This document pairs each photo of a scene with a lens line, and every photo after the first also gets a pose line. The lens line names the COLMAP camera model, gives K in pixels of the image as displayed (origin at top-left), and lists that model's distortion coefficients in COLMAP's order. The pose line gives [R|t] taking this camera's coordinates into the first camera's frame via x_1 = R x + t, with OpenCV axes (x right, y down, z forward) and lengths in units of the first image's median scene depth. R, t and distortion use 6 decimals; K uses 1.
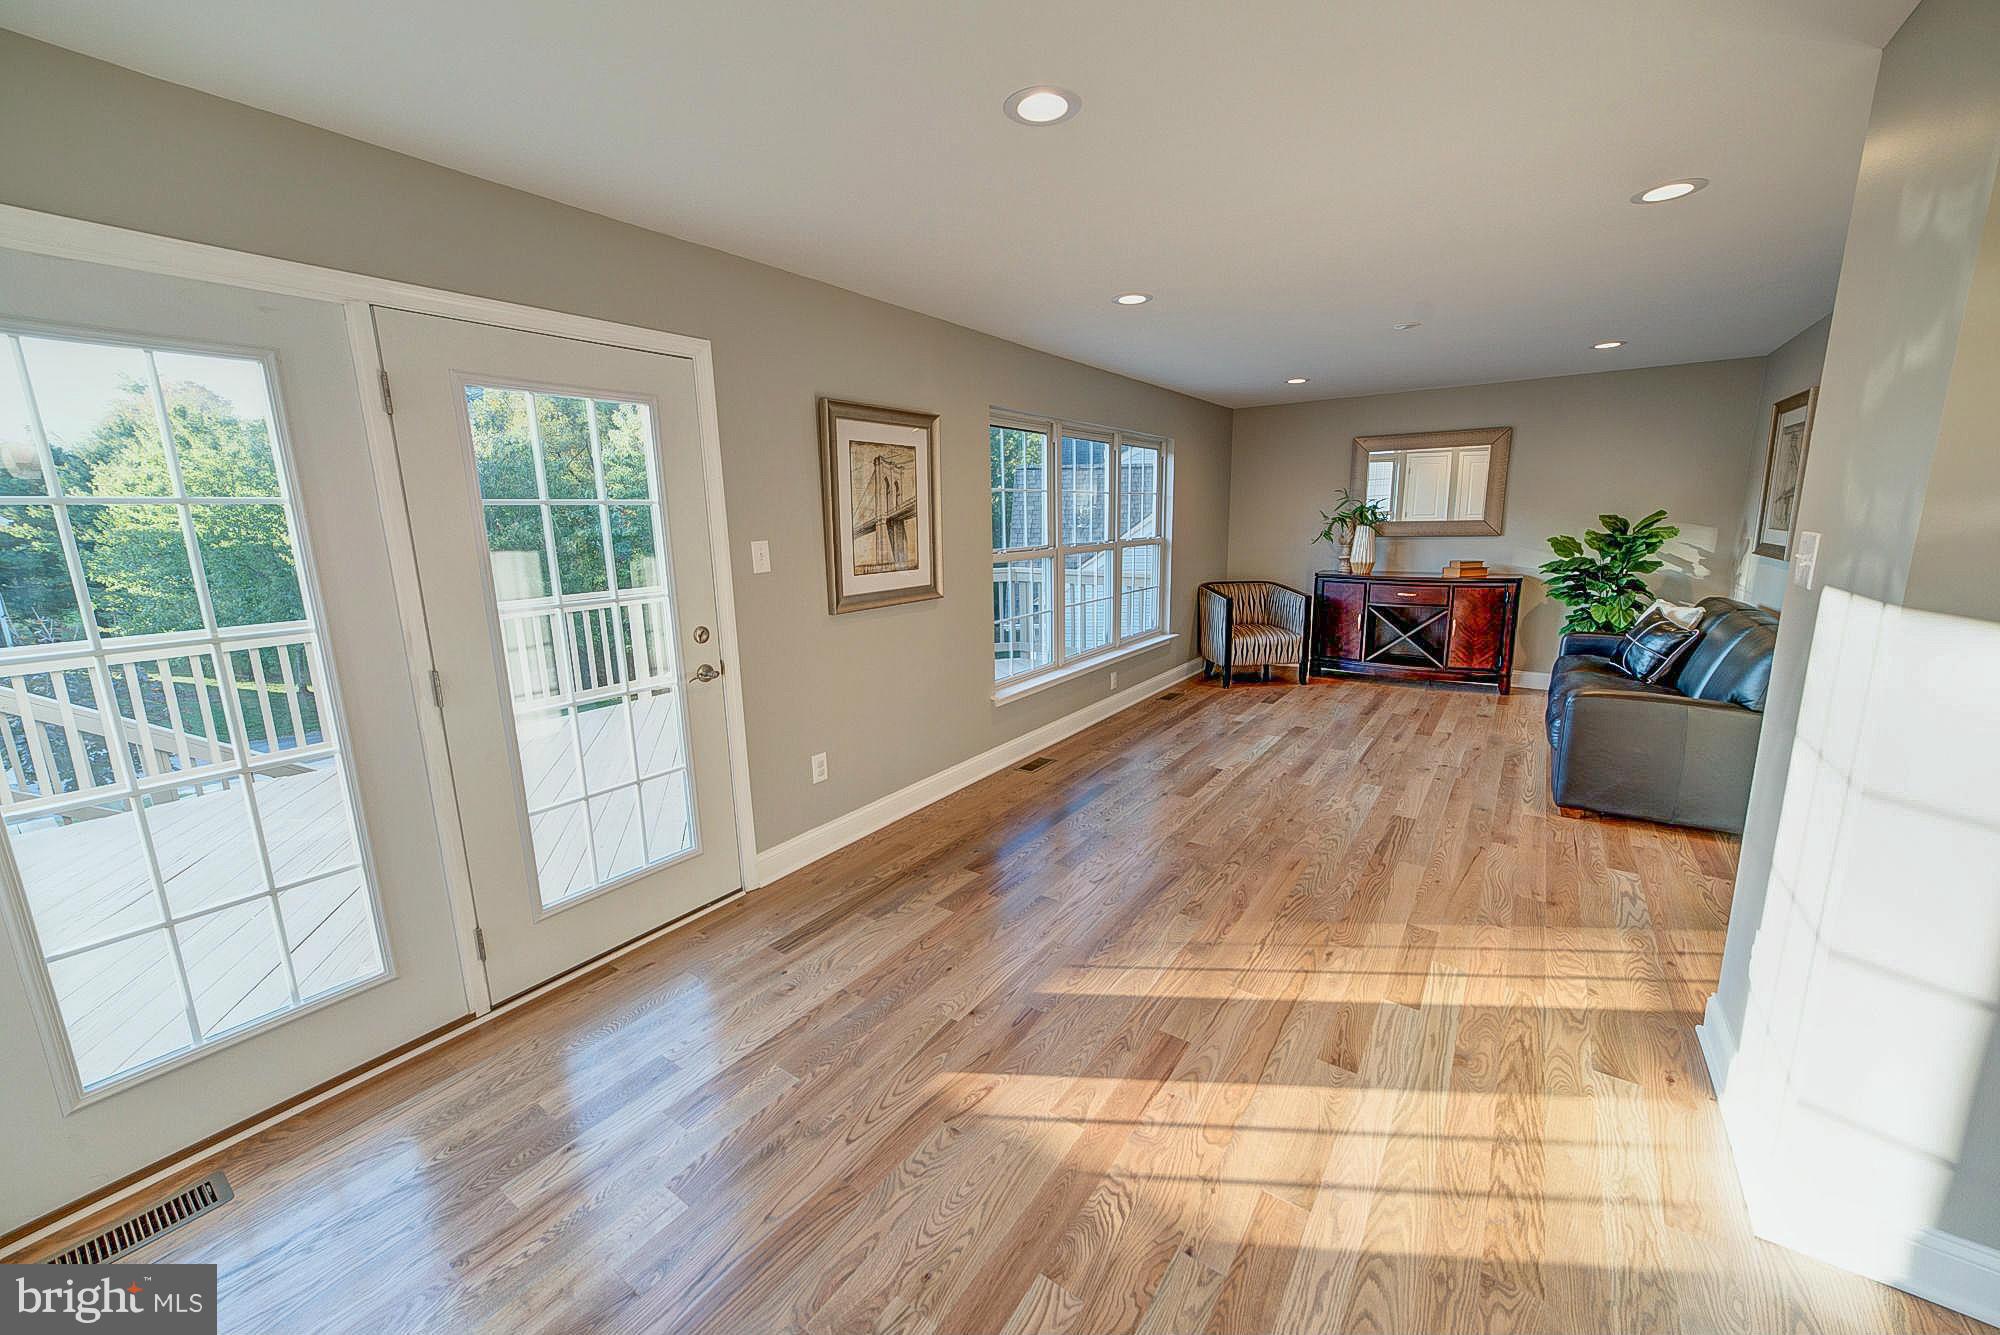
lens RADIAL K [[767.3, 0, 992.2], [0, 767.3, 664.6], [0, 0, 1]] dist [0.012570, -0.003047]
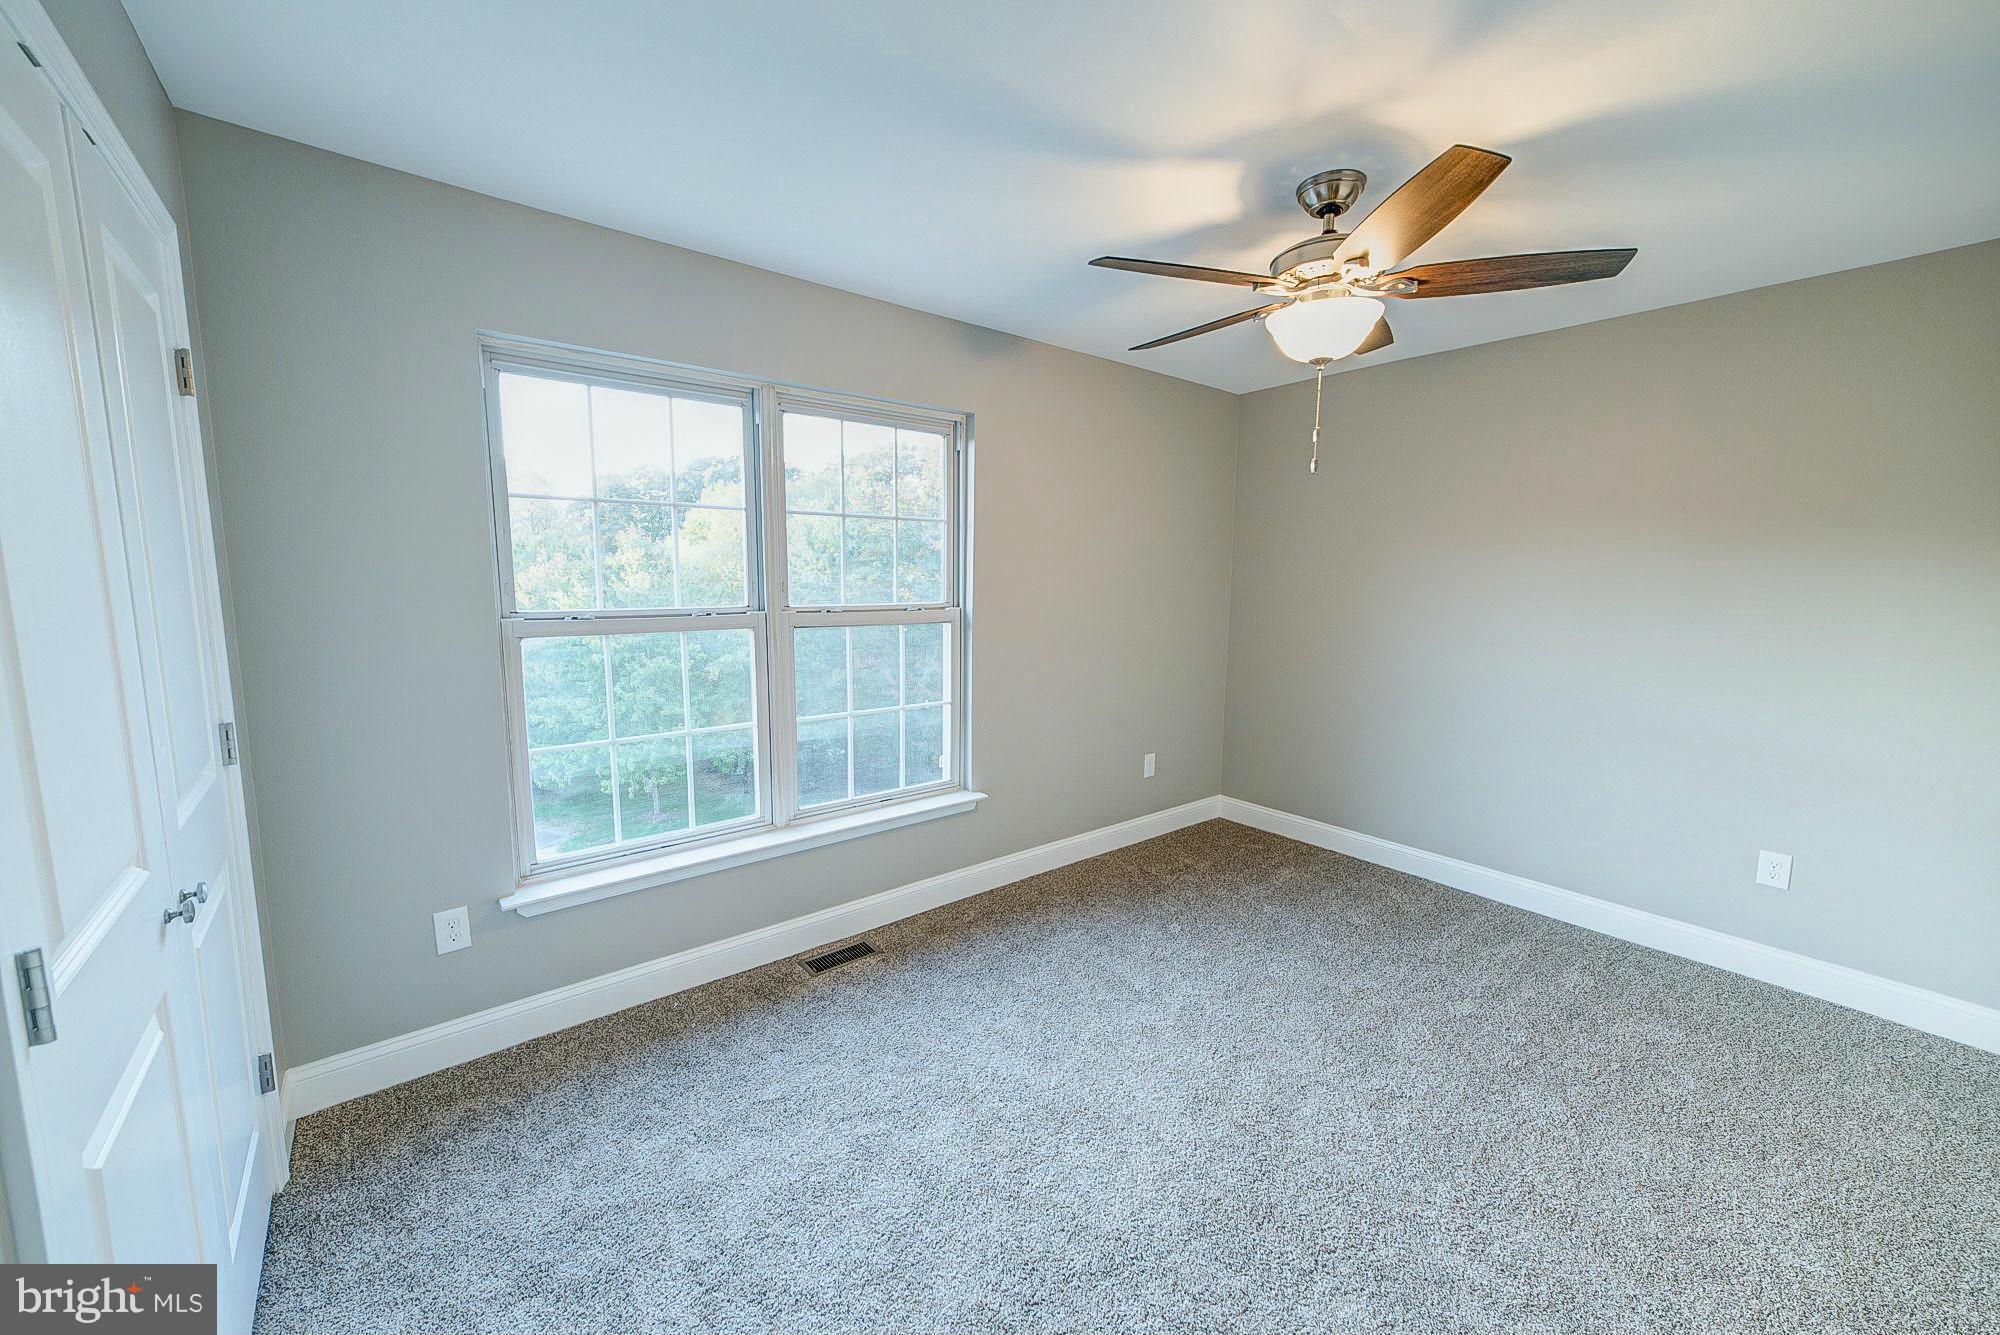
lens RADIAL K [[767.3, 0, 992.2], [0, 767.3, 664.6], [0, 0, 1]] dist [0.012570, -0.003047]
pose [[0.960419, 0.072104, -0.269064, 0.416180], [-0.086617, 0.995337, -0.042447, -0.113766], [0.264749, 0.064072, 0.962186, 0.544270]]
